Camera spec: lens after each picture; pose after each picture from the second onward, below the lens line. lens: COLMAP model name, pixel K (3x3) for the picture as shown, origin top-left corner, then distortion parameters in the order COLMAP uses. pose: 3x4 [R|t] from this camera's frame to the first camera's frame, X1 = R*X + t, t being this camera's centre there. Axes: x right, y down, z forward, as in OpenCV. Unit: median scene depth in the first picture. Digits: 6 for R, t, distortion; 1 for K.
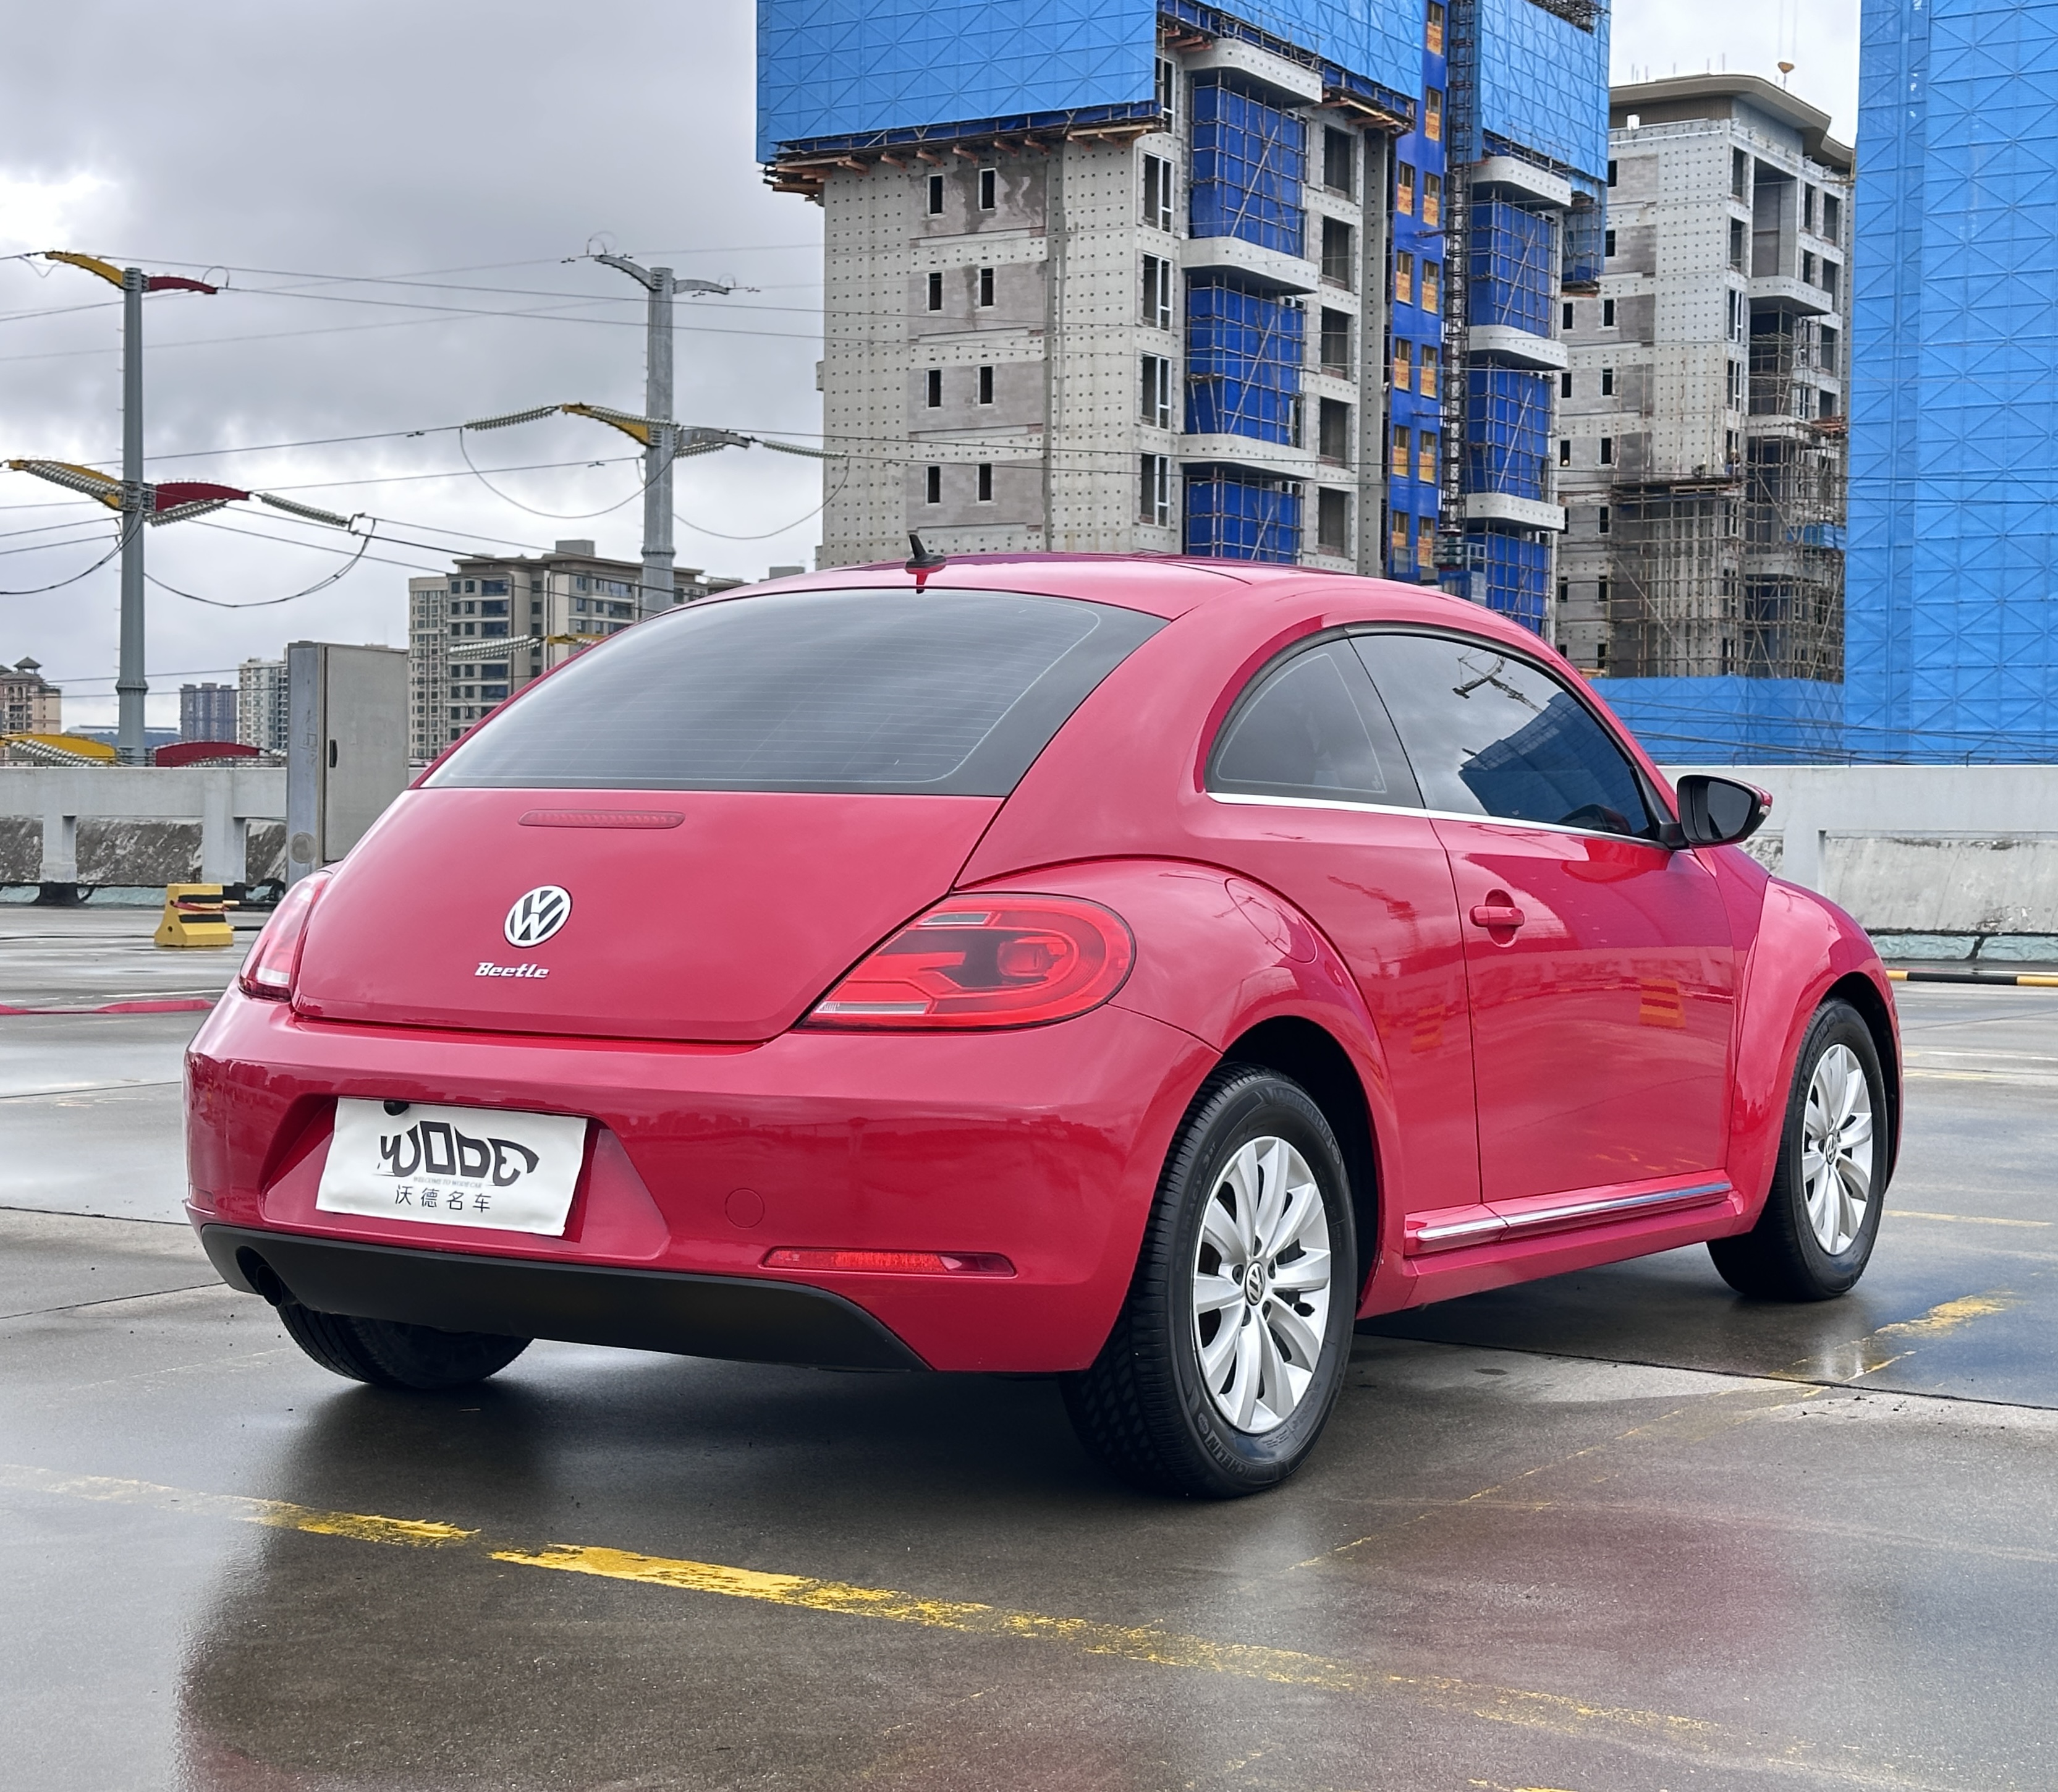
lens RADIAL K [[3455.2, 0, 1025.5], [0, 3455.2, 873.3], [0, 0, 1]] dist [0.092143, 0.097994]
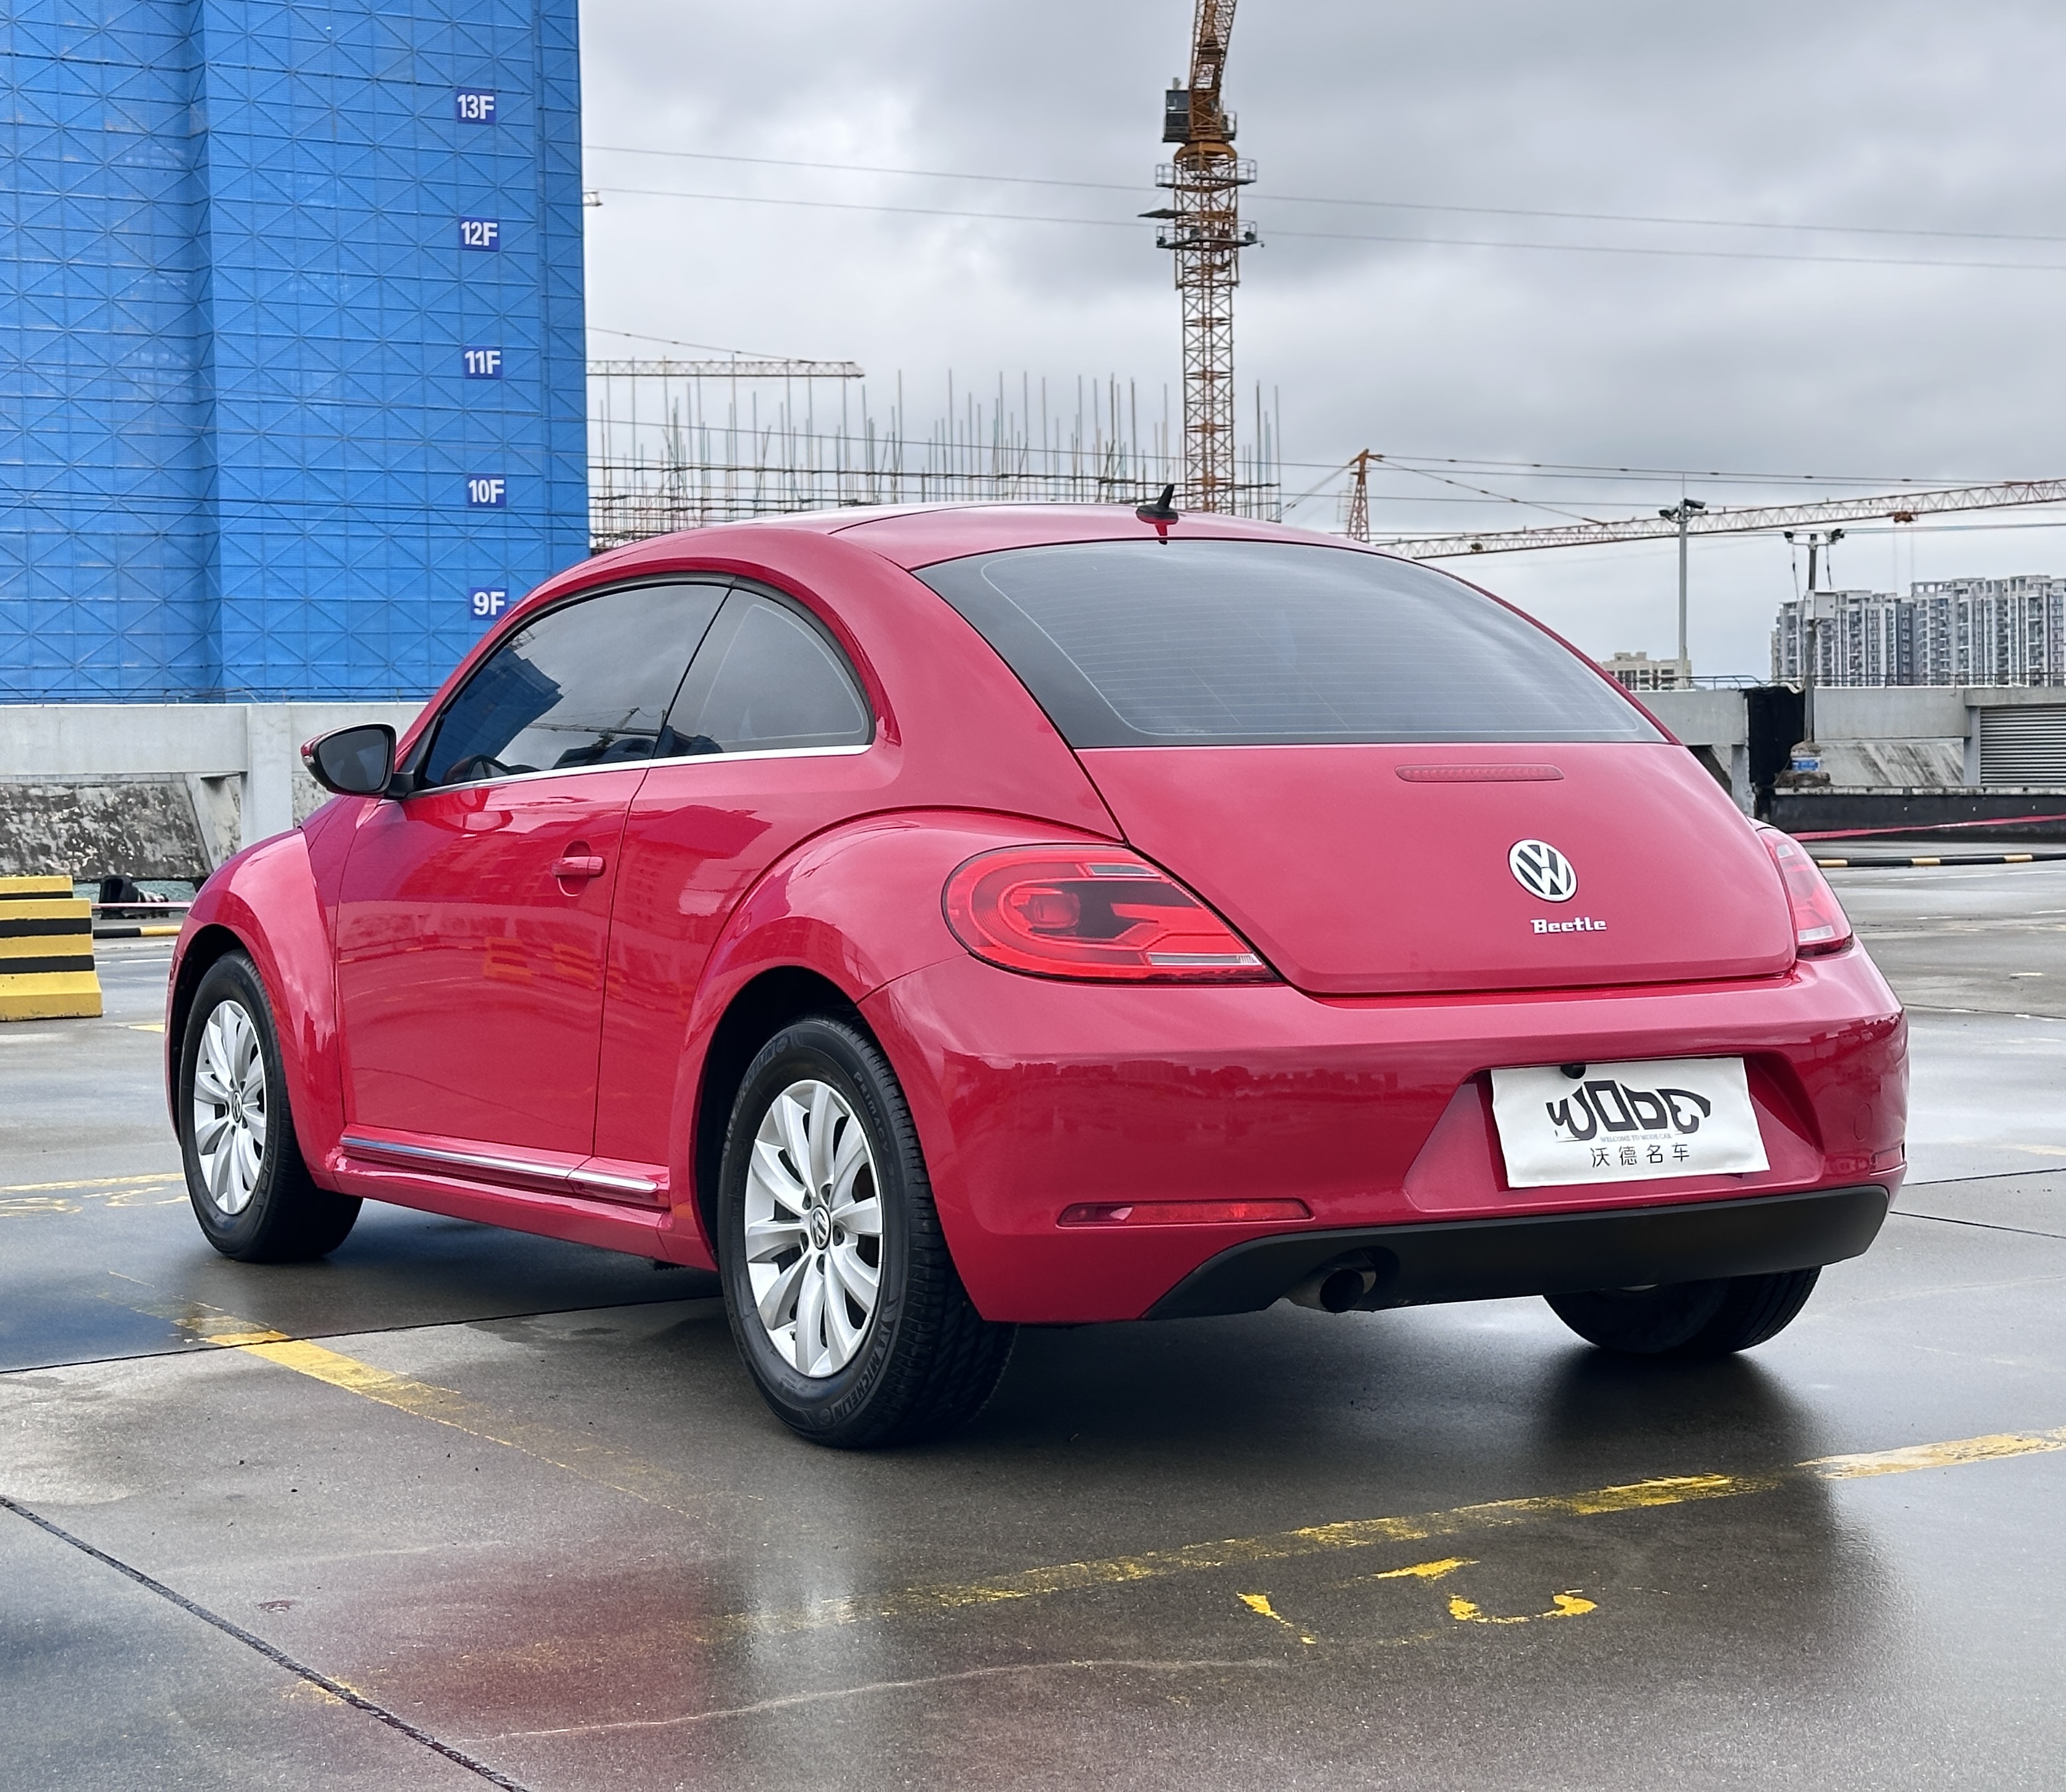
lens RADIAL K [[3671.1, 0, 1030.0], [0, 3671.1, 782.5], [0, 0, 1]] dist [0.130782, 0.030074]
pose [[0.462962, -0.022301, 0.886098, -0.179031], [0.032967, 0.999425, 0.007929, -0.004090], [-0.885765, 0.025541, 0.463431, 0.099932]]
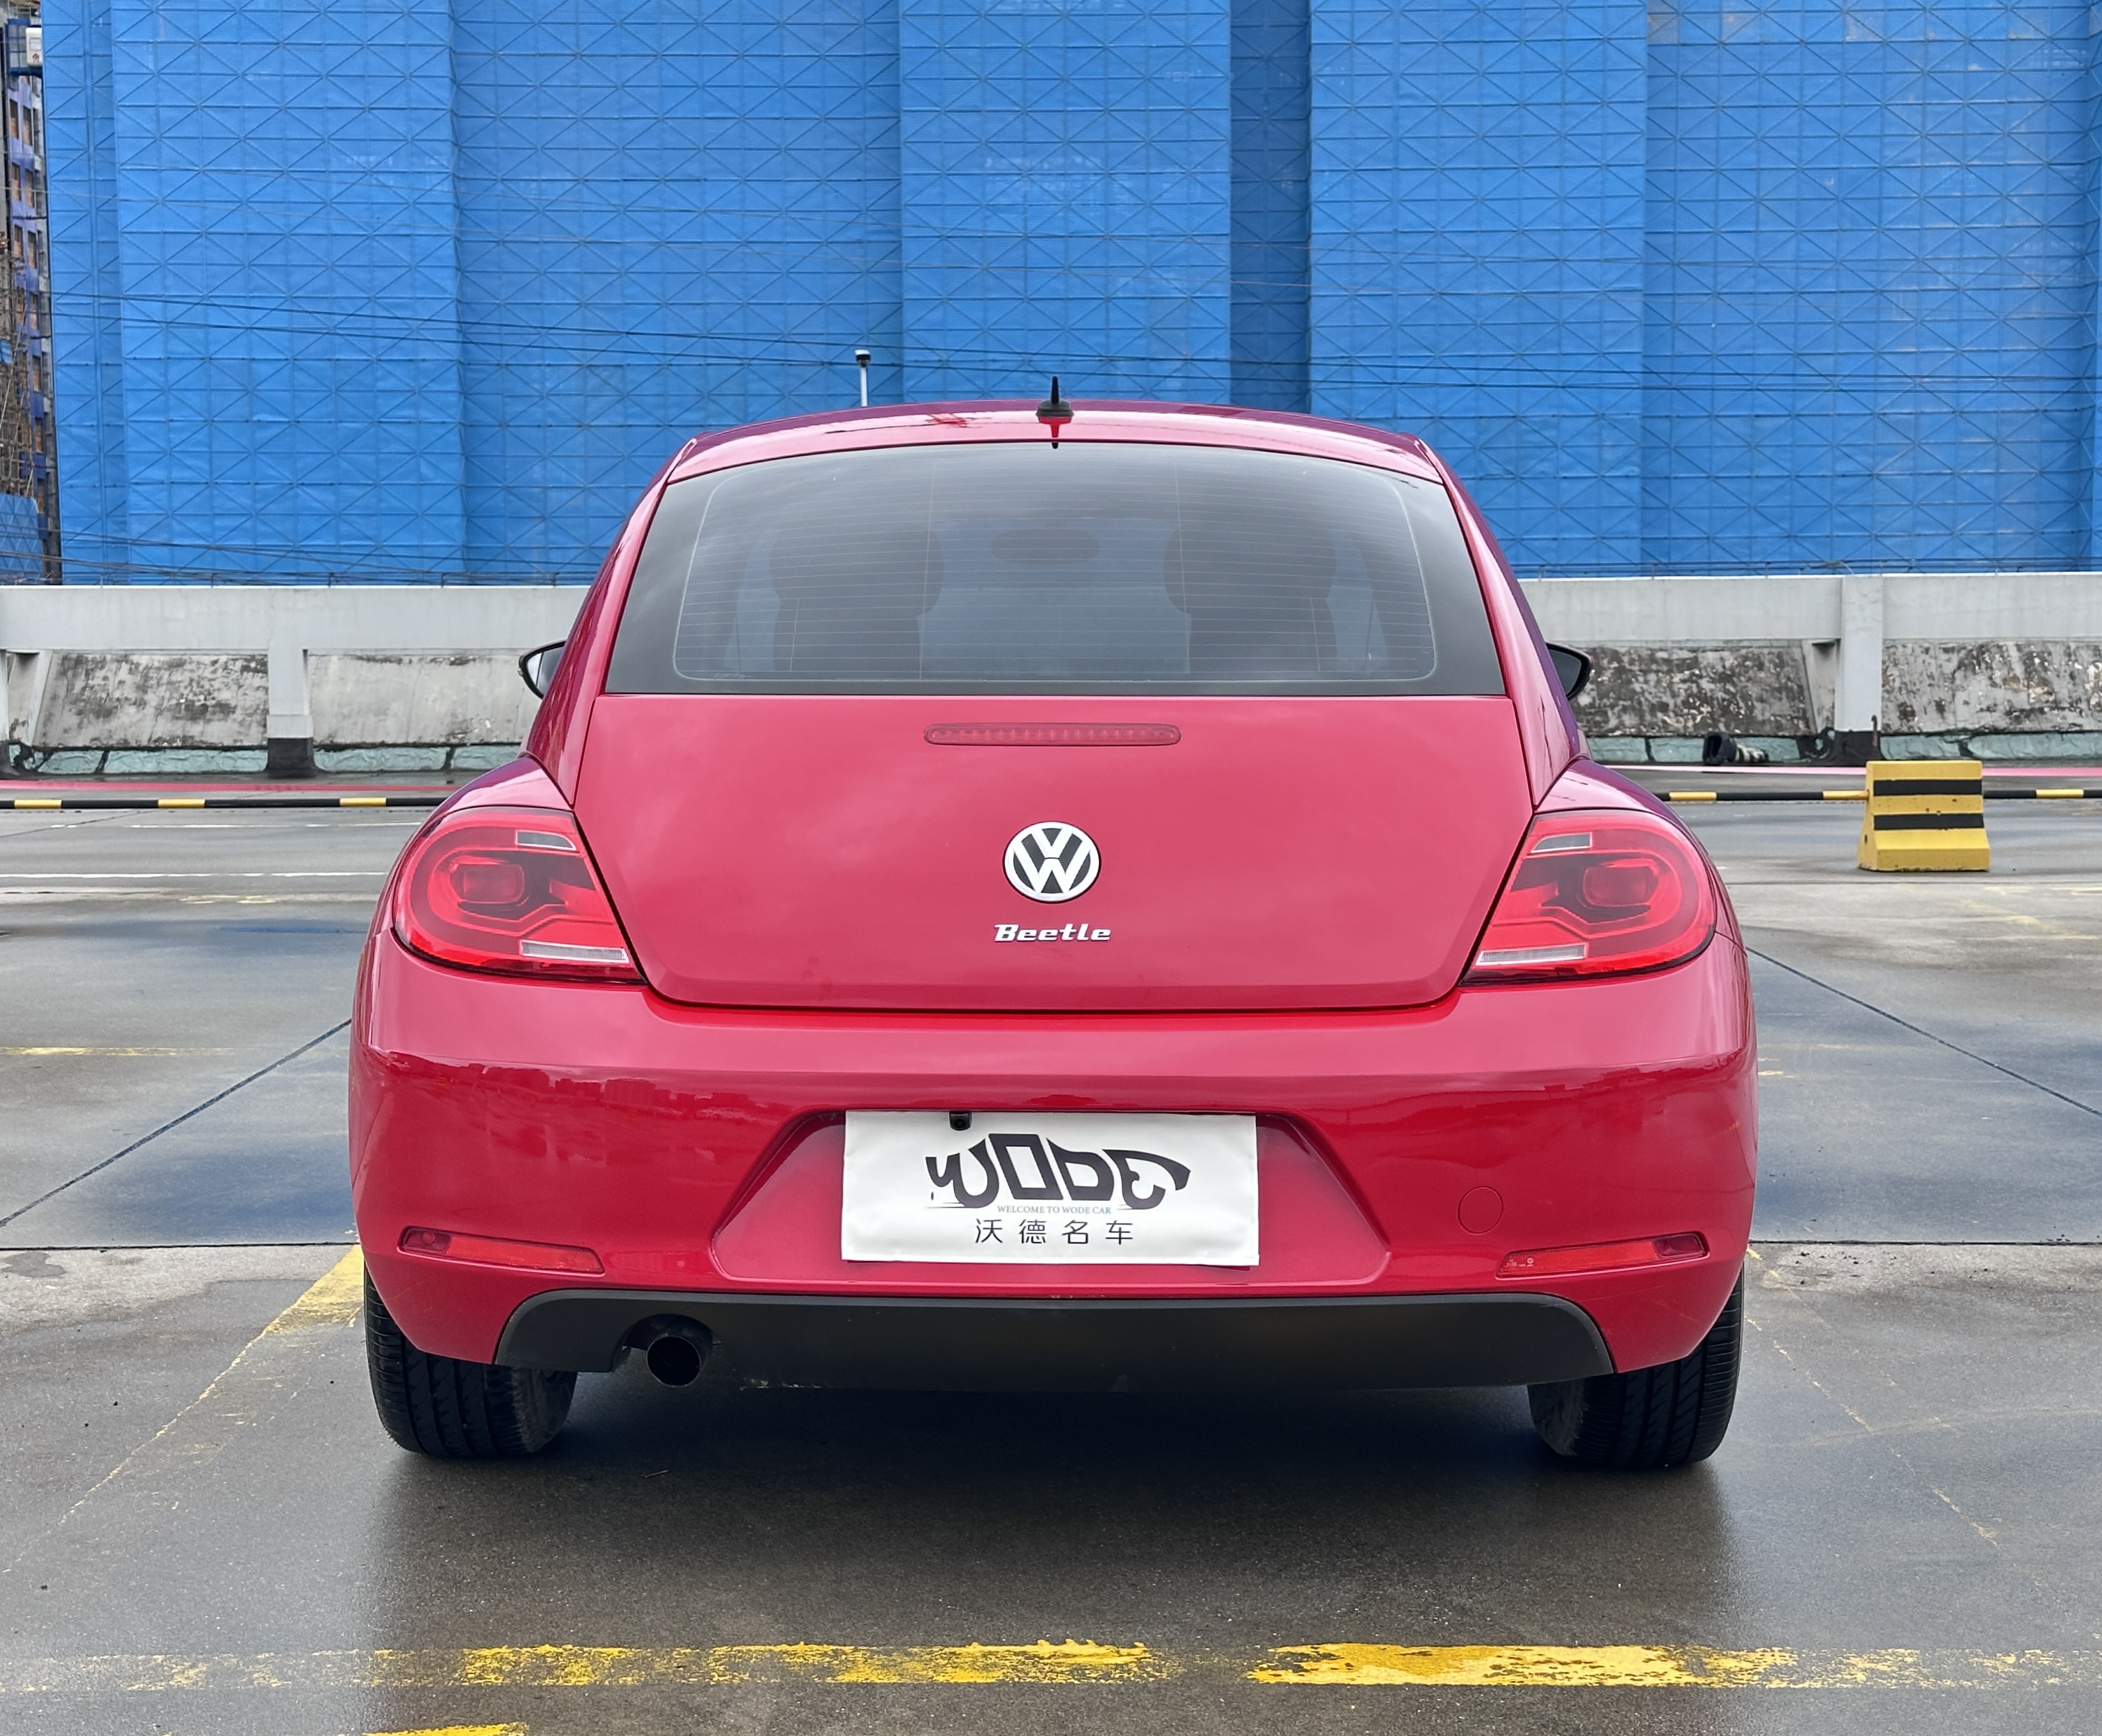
lens RADIAL K [[3232.3, 0, 1051.0], [0, 3232.3, 868.0], [0, 0, 1]] dist [0.127381, -0.120872]
pose [[0.854124, -0.050689, 0.517593, -0.081965], [0.020109, 0.997714, 0.064523, -0.005312], [-0.519680, -0.044702, 0.853190, 0.057474]]
